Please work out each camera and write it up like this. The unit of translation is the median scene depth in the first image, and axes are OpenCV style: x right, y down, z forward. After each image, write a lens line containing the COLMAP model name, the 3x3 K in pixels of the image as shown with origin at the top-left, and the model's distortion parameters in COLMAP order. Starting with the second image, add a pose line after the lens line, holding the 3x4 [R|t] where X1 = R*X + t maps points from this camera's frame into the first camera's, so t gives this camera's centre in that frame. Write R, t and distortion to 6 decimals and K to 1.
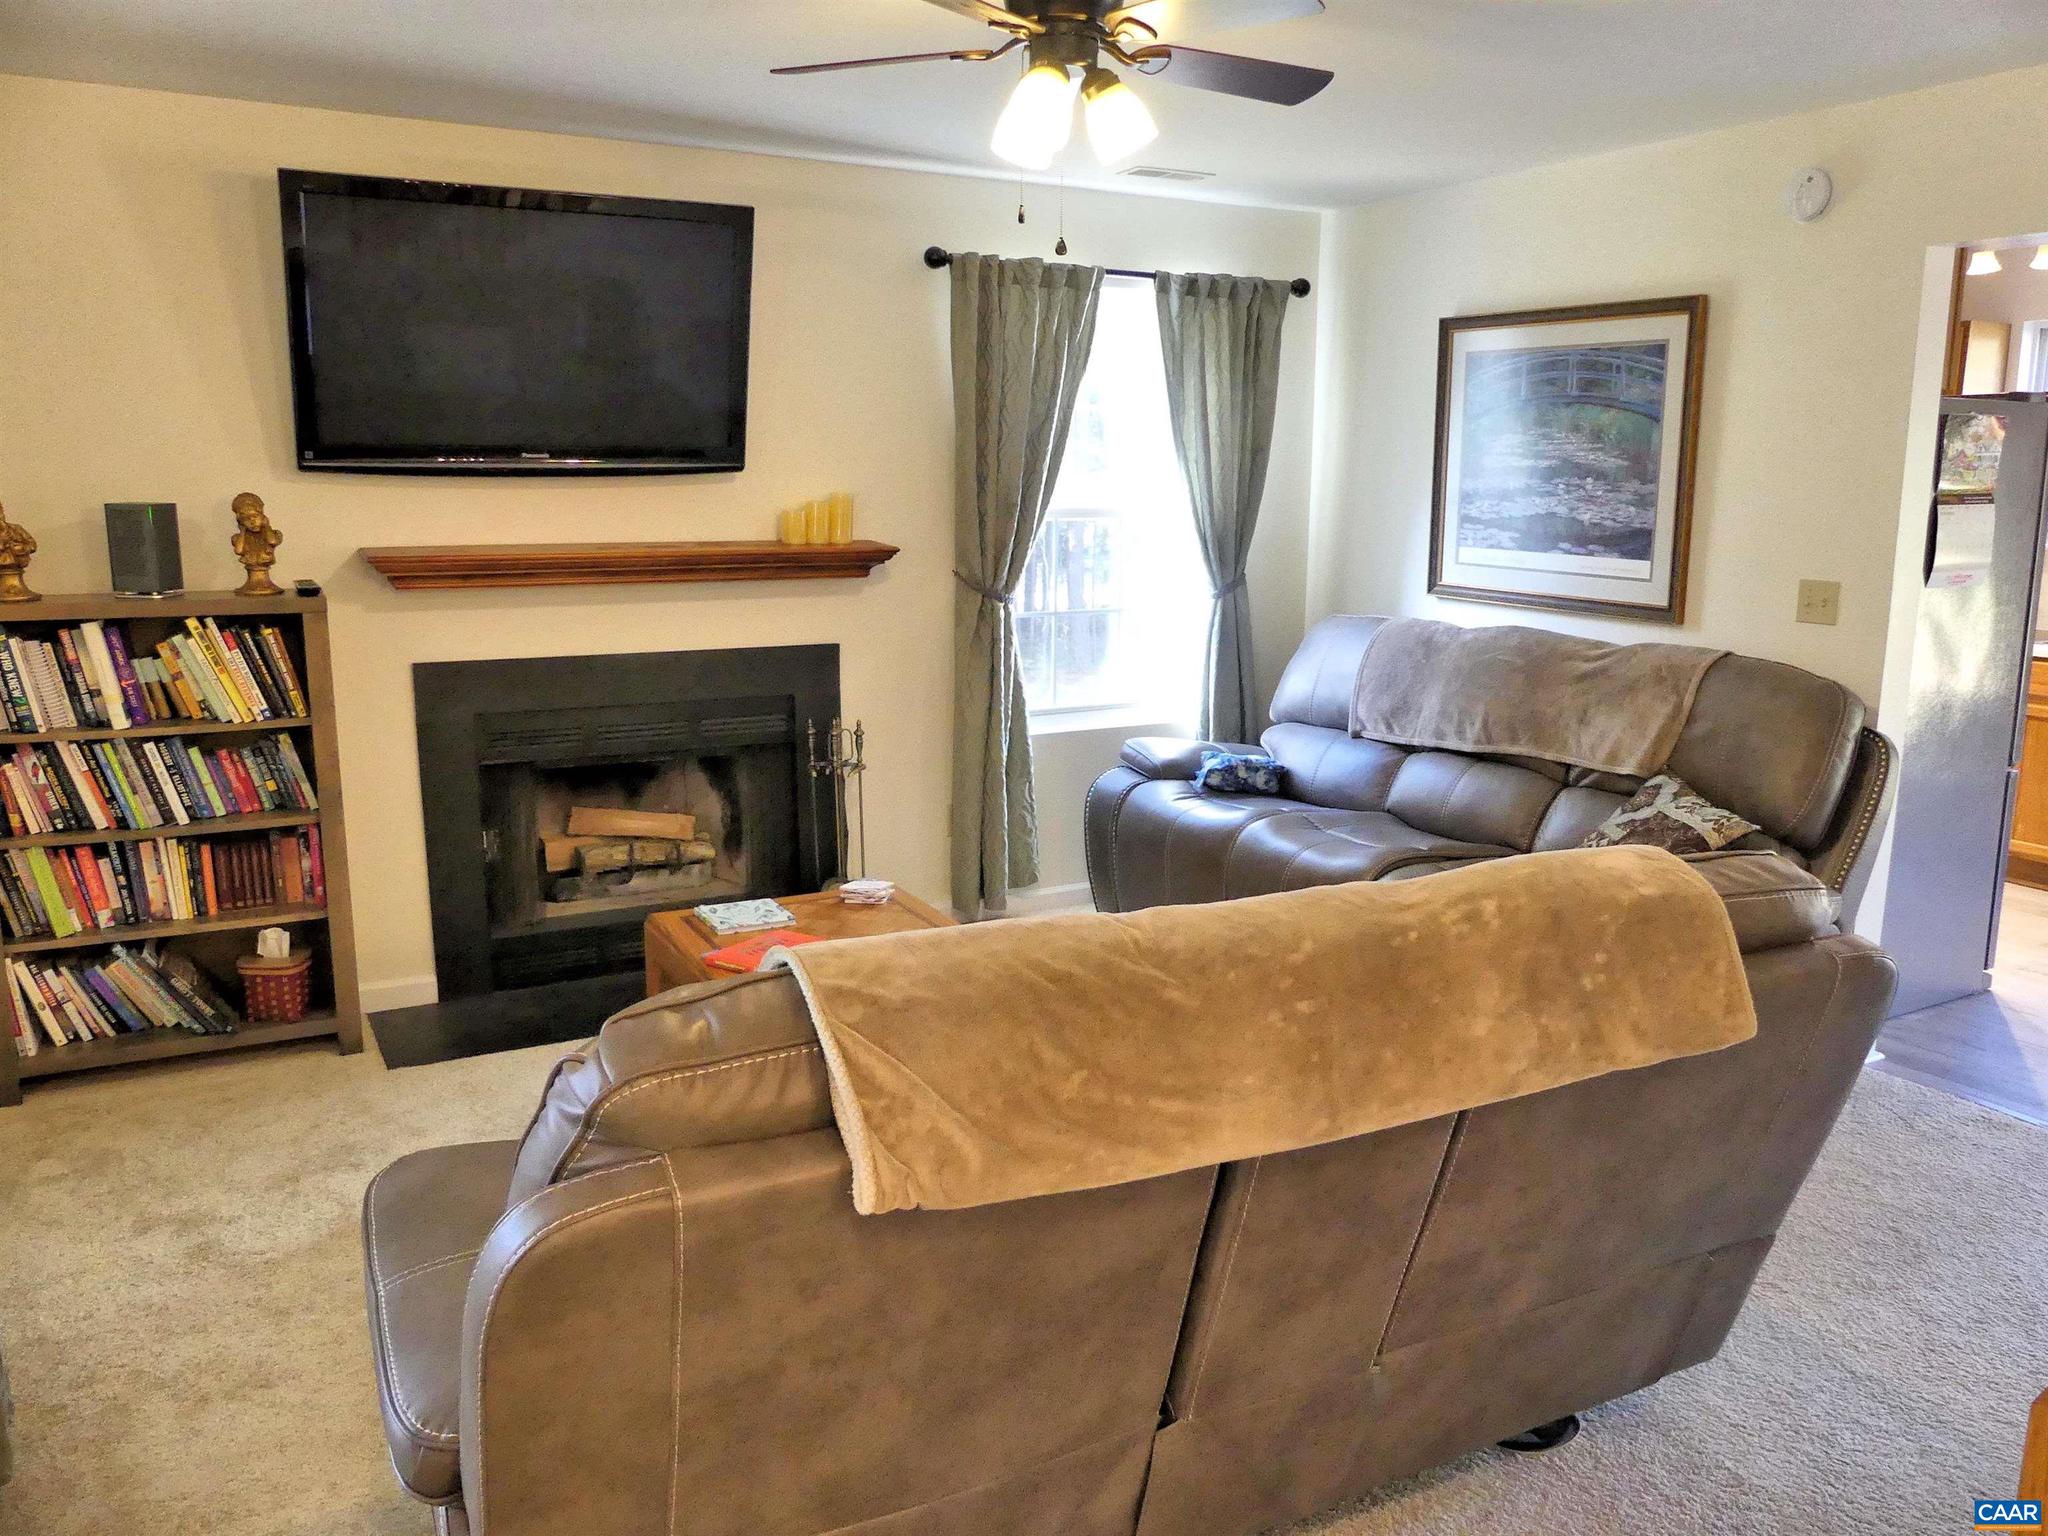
lens RADIAL K [[1549.4, 0, 1024.0], [0, 1549.4, 768.0], [0, 0, 1]] dist [-0.011236, -0.001975]
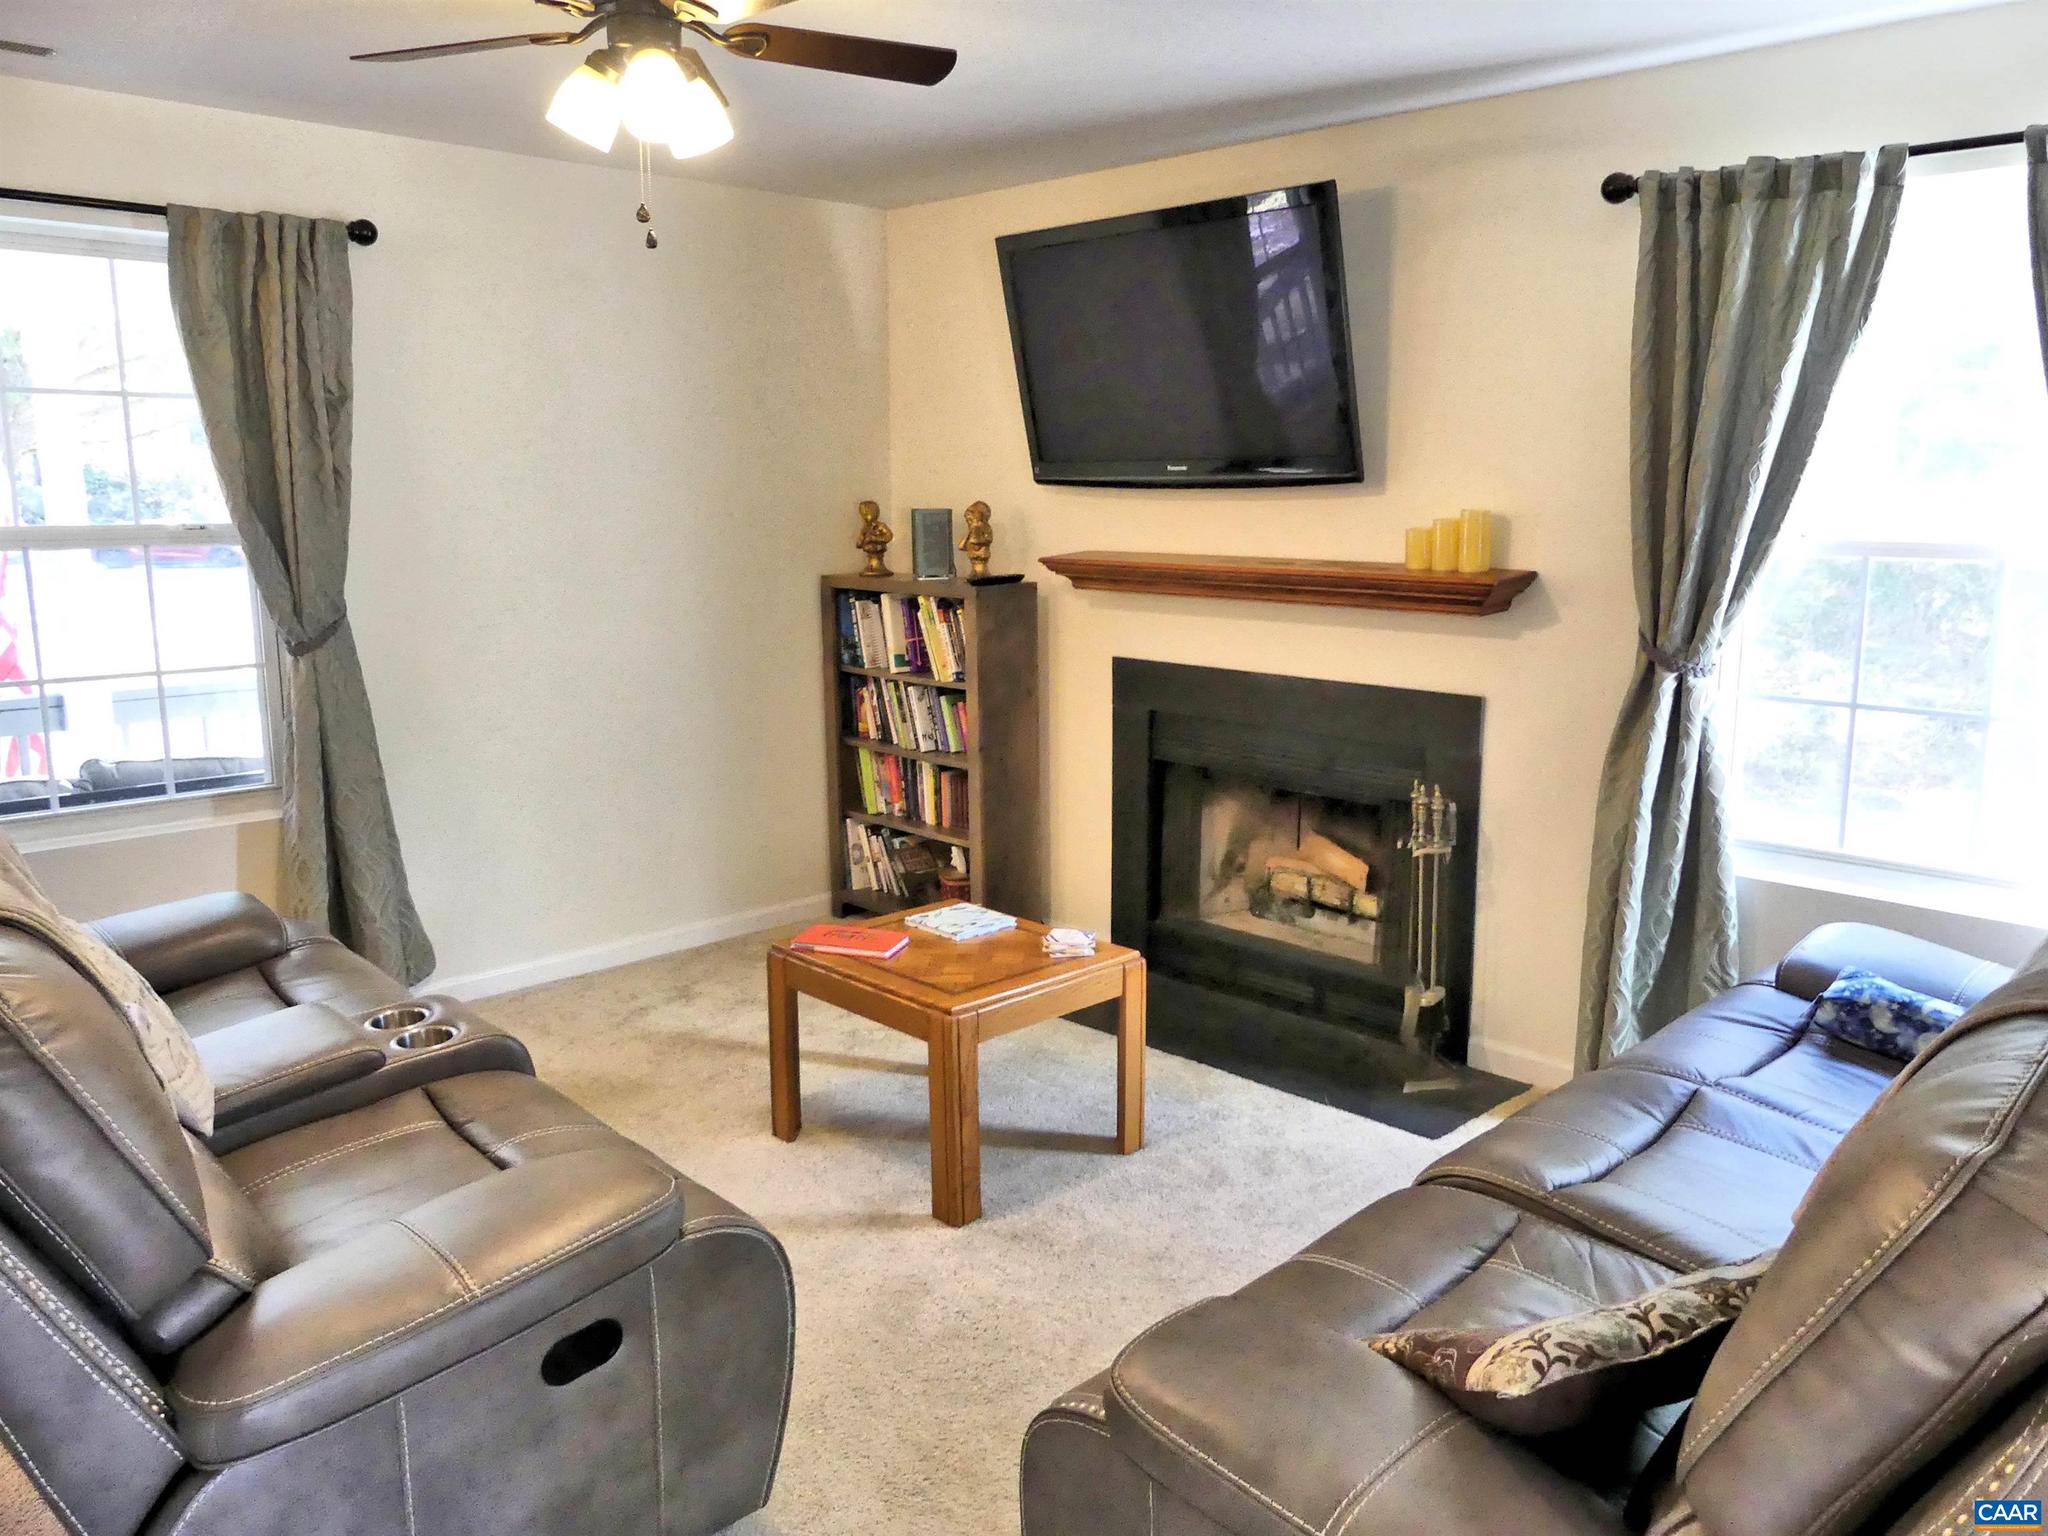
lens RADIAL K [[1549.4, 0, 1024.0], [0, 1549.4, 768.0], [0, 0, 1]] dist [-0.011236, -0.001975]
pose [[0.280319, 0.163933, -0.945805, 0.631608], [-0.184675, 0.976113, 0.114452, -0.100406], [0.941975, 0.142583, 0.303897, 0.584329]]
